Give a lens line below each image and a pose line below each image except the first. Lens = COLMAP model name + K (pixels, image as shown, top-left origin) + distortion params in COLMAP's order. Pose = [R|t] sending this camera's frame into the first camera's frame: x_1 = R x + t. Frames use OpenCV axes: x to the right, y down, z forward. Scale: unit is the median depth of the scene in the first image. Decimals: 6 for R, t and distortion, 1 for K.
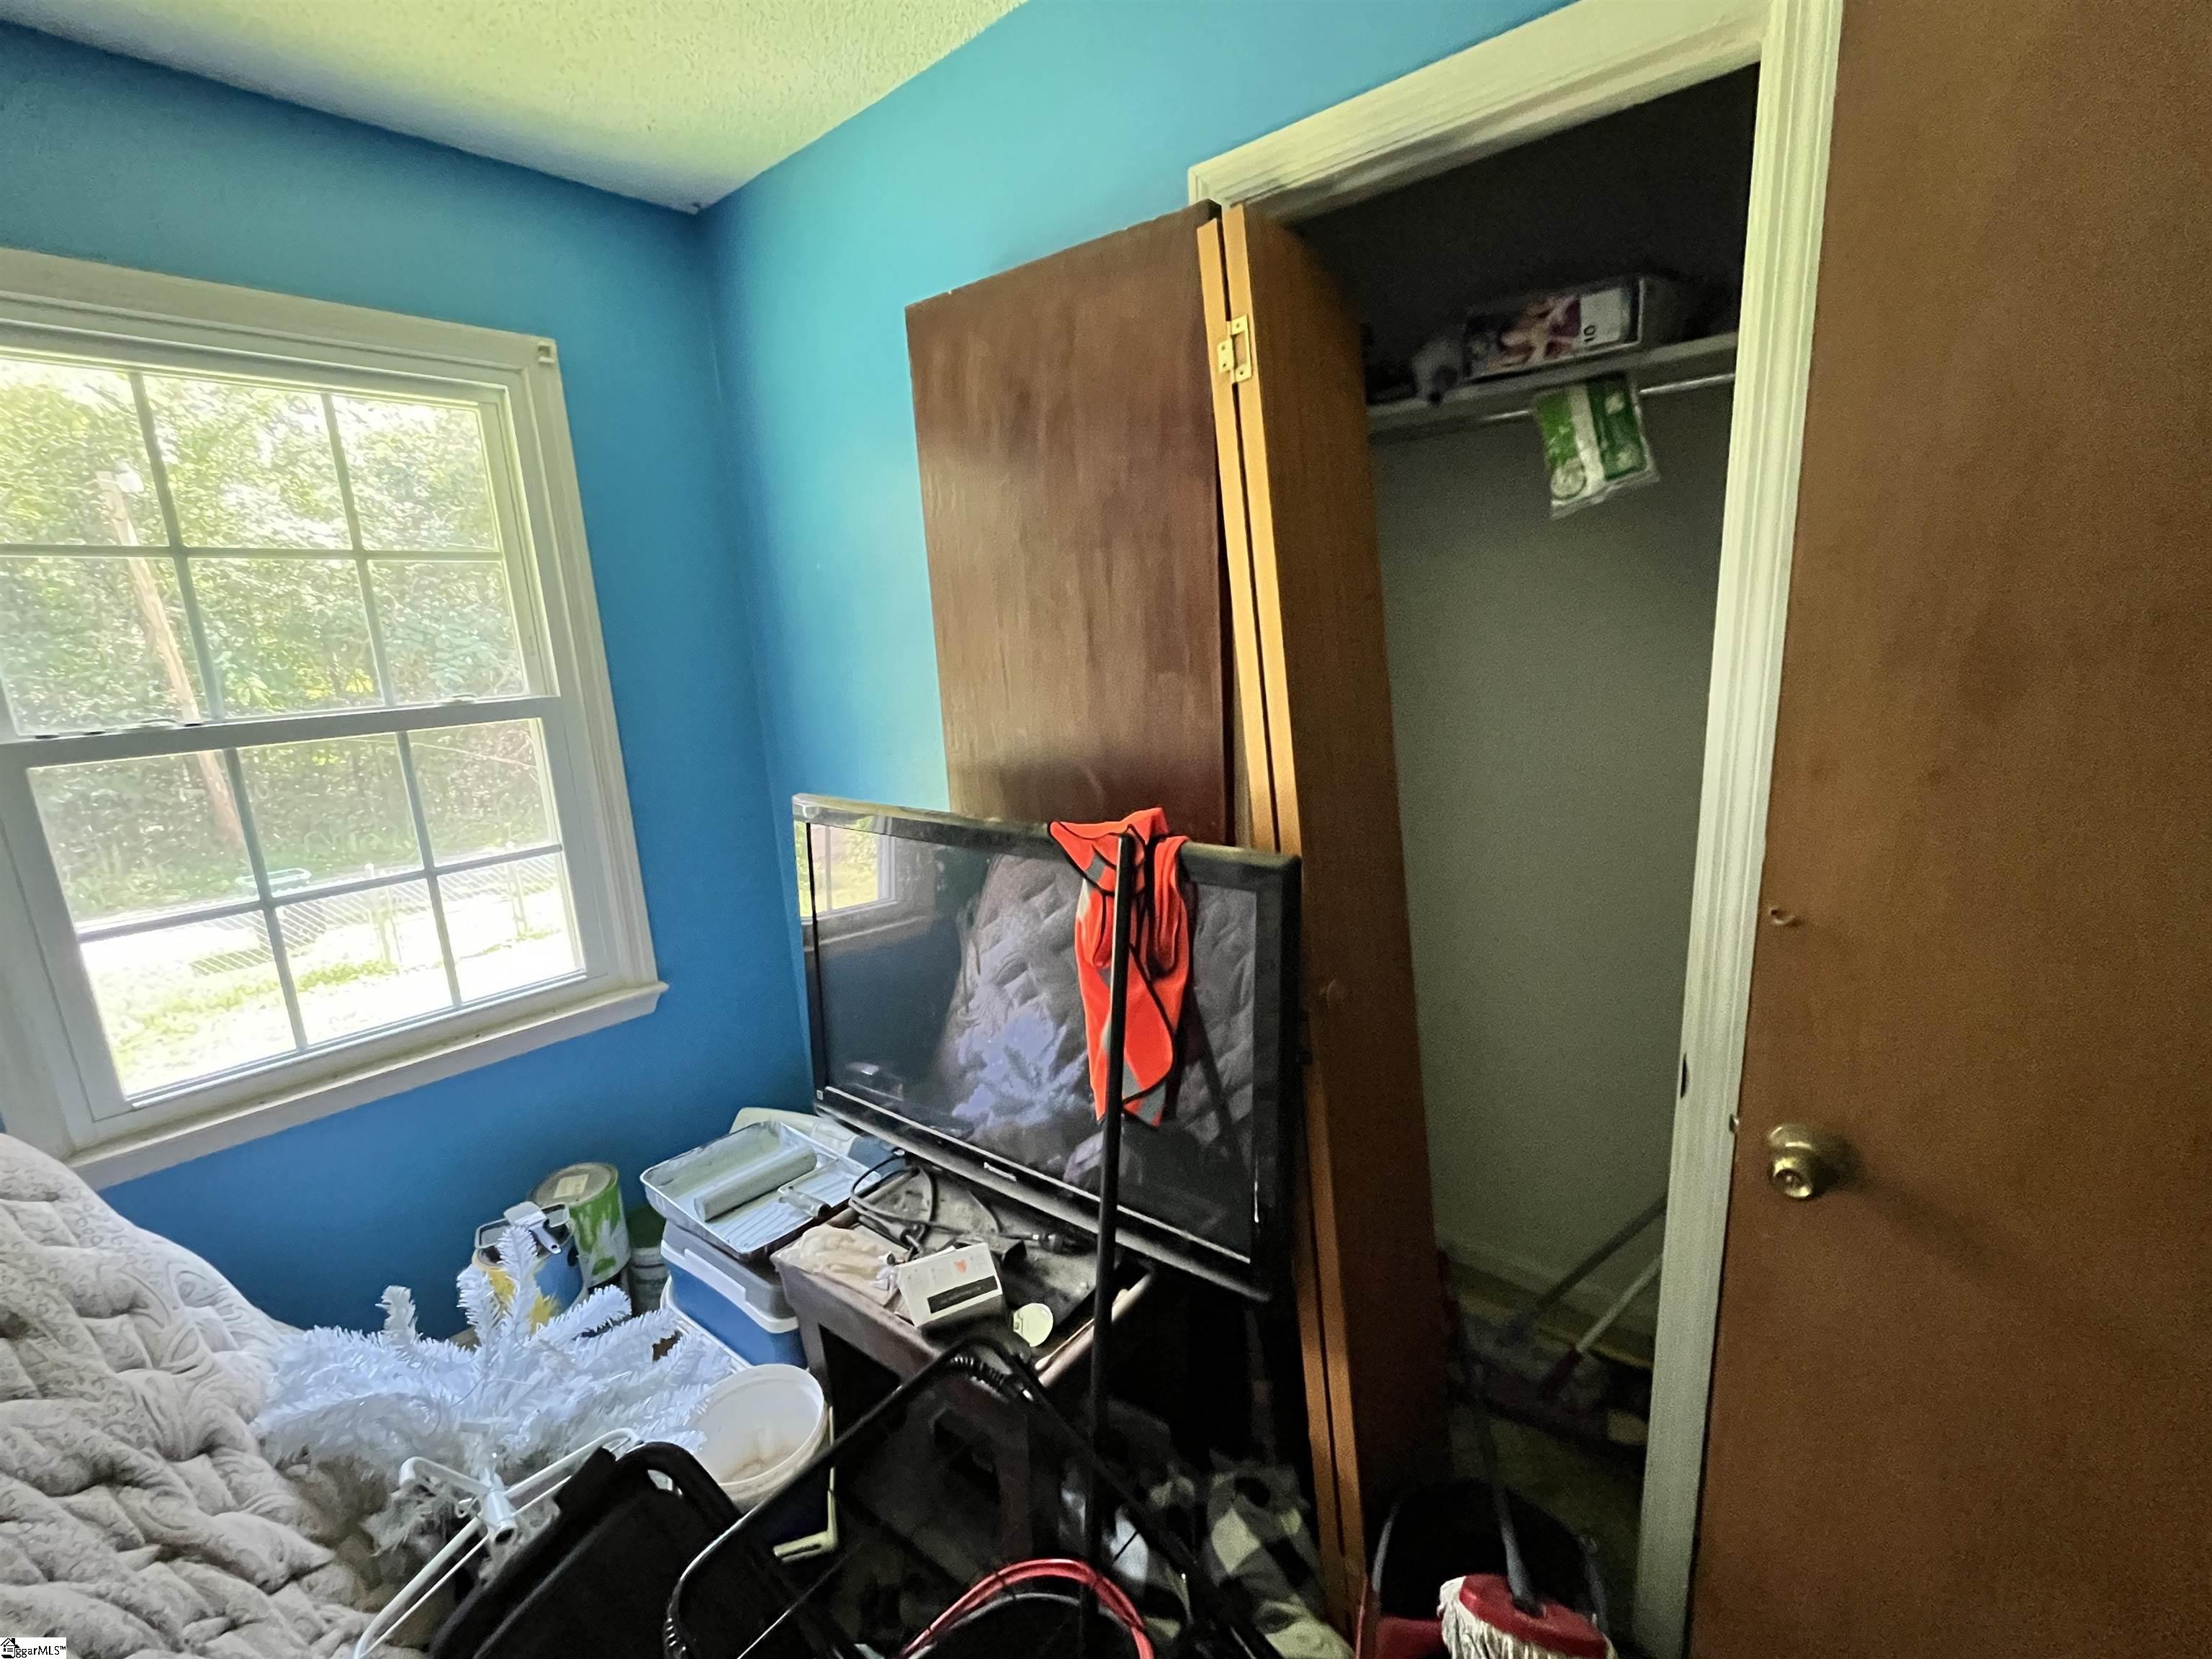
lens RADIAL K [[956.4, 0, 1114.3], [0, 956.4, 829.9], [0, 0, 1]] dist [-0.000484, 0.000020]
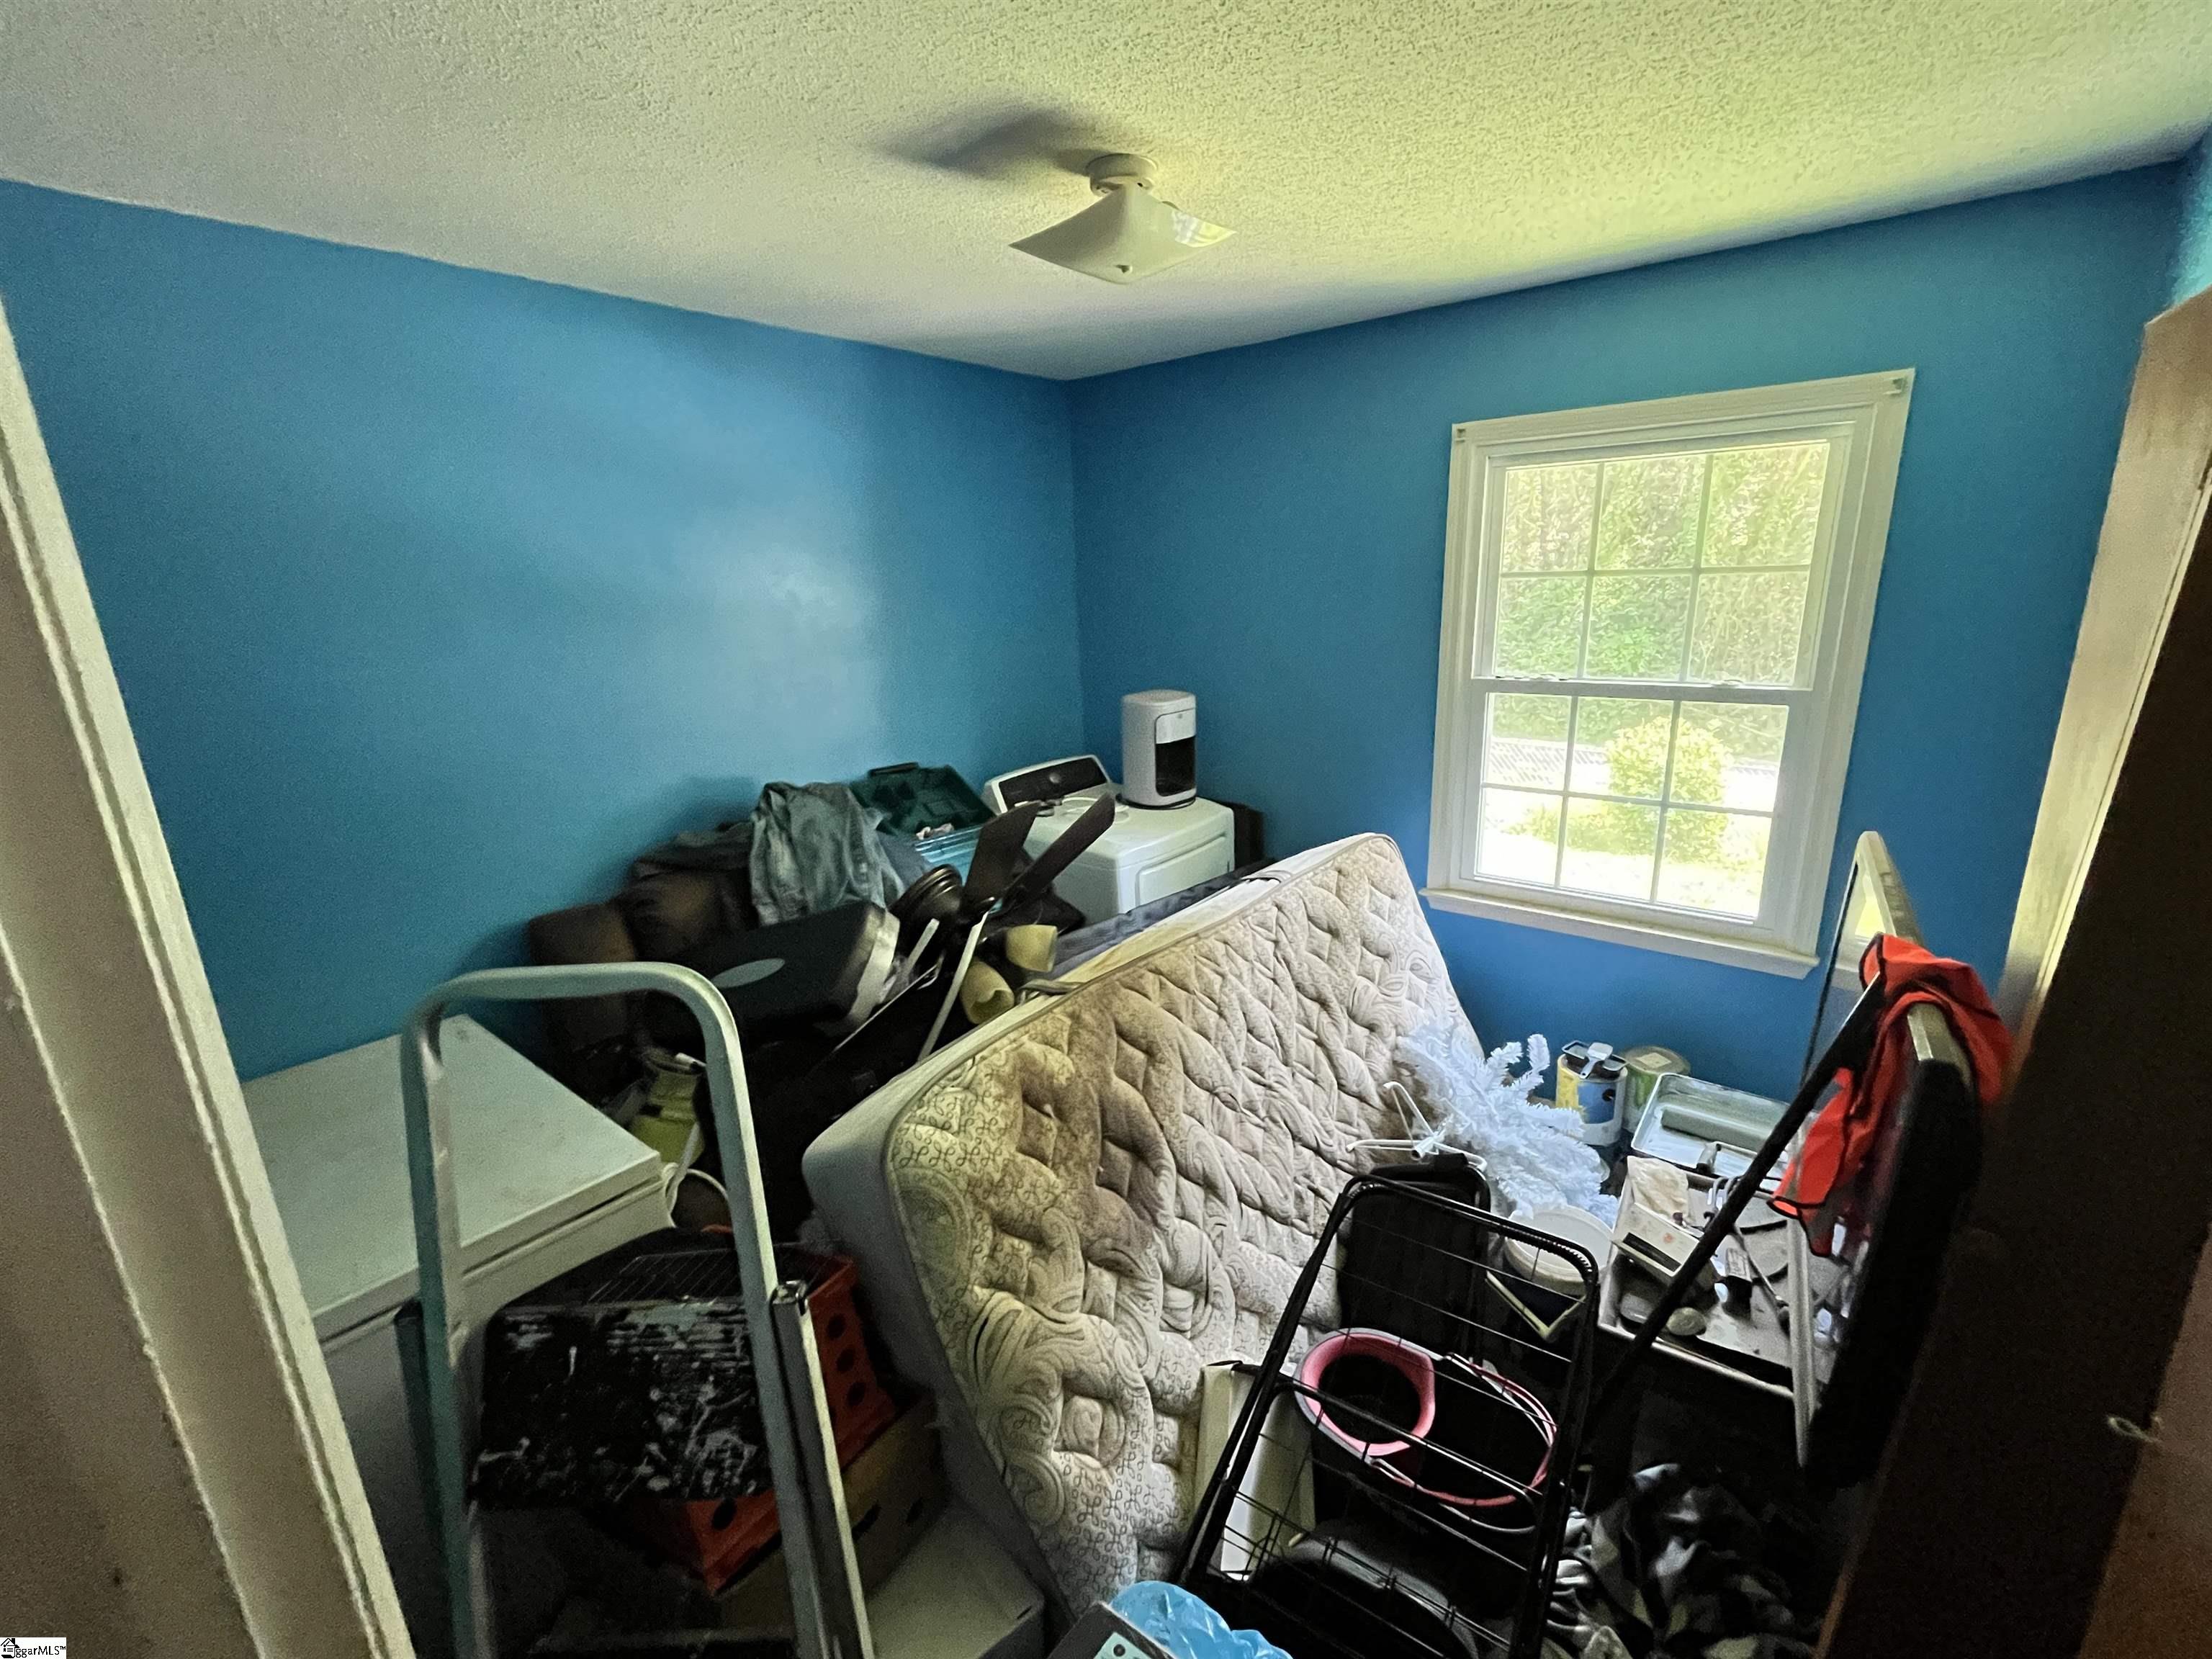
lens RADIAL K [[956.4, 0, 1111.7], [0, 956.4, 839.1], [0, 0, 1]] dist [-0.000484, 0.000020]
pose [[0.053226, 0.309645, -0.949361, 0.832963], [-0.182076, 0.937781, 0.295660, -0.251954], [0.981843, 0.157119, 0.106294, 0.121624]]
